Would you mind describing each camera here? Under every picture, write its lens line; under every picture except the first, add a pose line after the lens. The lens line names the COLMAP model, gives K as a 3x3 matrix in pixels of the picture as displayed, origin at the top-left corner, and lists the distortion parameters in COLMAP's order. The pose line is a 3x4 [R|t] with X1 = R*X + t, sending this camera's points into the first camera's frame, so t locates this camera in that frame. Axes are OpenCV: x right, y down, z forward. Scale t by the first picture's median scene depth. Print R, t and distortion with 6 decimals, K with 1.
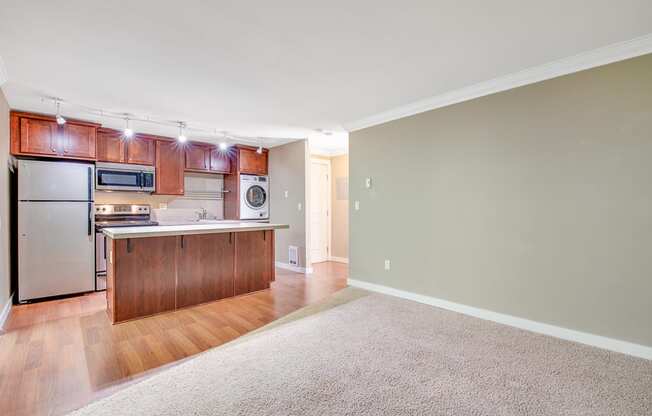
lens RADIAL K [[278.3, 0, 335.8], [0, 278.3, 208.0], [0, 0, 1]] dist [-0.001965, -0.004013]
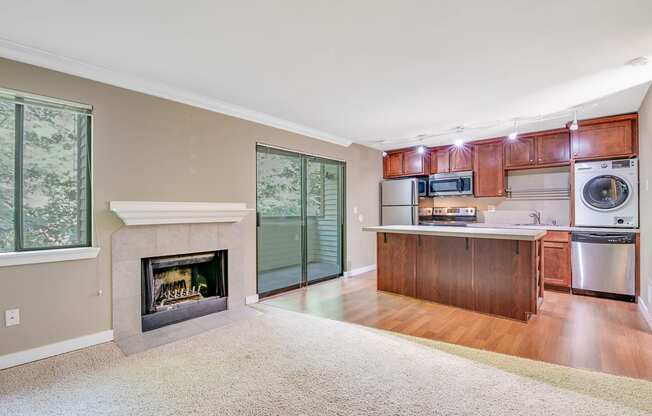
lens RADIAL K [[278.3, 0, 315.4], [0, 278.3, 210.3], [0, 0, 1]] dist [-0.001965, -0.004013]
pose [[0.072400, 0.000913, -0.997375, 0.378509], [0.002110, 0.999997, 0.001069, -0.001947], [0.997373, -0.002182, 0.072398, 0.347788]]
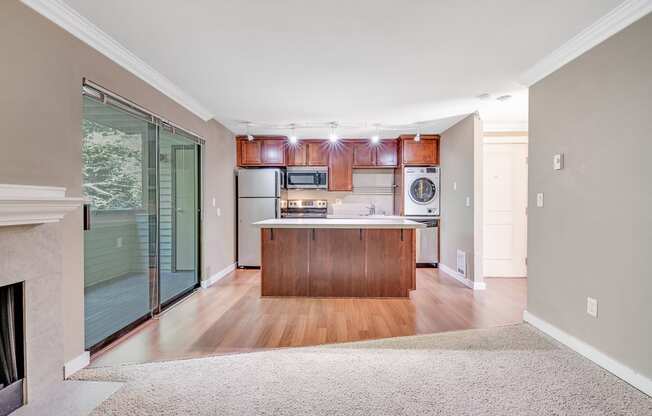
lens RADIAL K [[278.3, 0, 327.9], [0, 278.3, 205.3], [0, 0, 1]] dist [-0.001965, -0.004013]
pose [[0.713307, 0.008553, -0.700799, 0.157647], [-0.003489, 0.999956, 0.008653, 0.000105], [0.700843, -0.003727, 0.713306, 0.195138]]
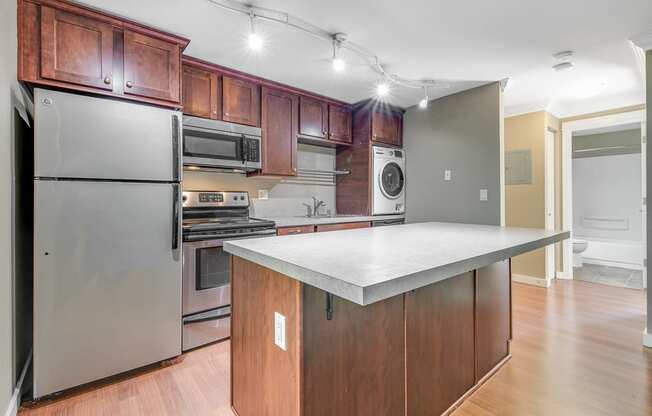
lens RADIAL K [[296.1, 0, 358.7], [0, 296.1, 197.9], [0, 0, 1]] dist [0.008746, -0.000233]
pose [[0.997951, 0.002055, -0.063945, -0.416015], [-0.002108, 0.999997, -0.000763, 0.003078], [0.063943, 0.000897, 0.997953, 0.383998]]
